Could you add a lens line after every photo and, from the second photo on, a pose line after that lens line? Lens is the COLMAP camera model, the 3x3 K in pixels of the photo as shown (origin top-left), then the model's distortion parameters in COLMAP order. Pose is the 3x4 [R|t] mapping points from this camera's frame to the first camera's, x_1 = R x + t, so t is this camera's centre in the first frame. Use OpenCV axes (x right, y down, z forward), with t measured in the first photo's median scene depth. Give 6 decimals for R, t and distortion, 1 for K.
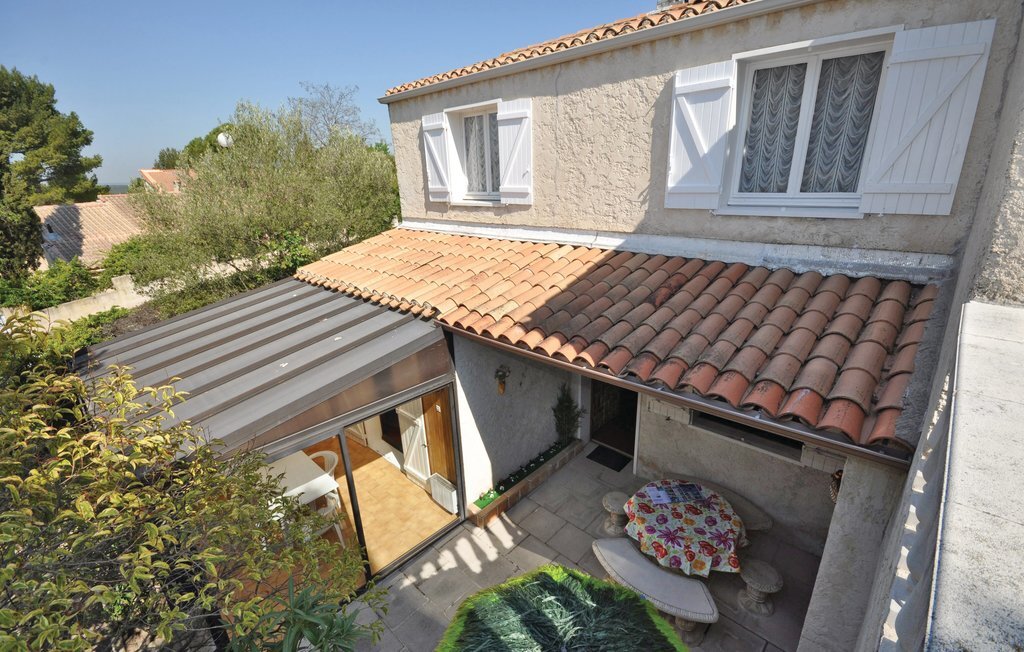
lens RADIAL K [[447.4, 0, 510.5], [0, 447.4, 336.3], [0, 0, 1]] dist [0.002365, -0.011631]
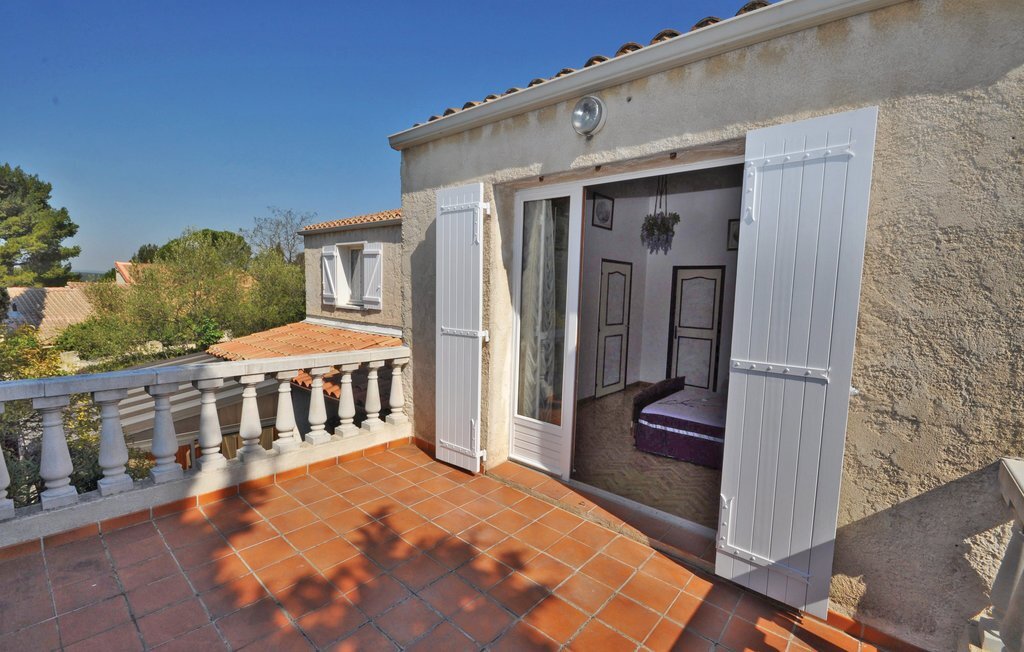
lens RADIAL K [[447.4, 0, 510.5], [0, 447.4, 336.3], [0, 0, 1]] dist [0.002365, -0.011631]
pose [[0.996362, 0.059189, 0.061309, 0.174572], [-0.042554, 0.968887, -0.243819, 0.056534], [-0.073833, 0.240324, 0.967881, -0.187773]]
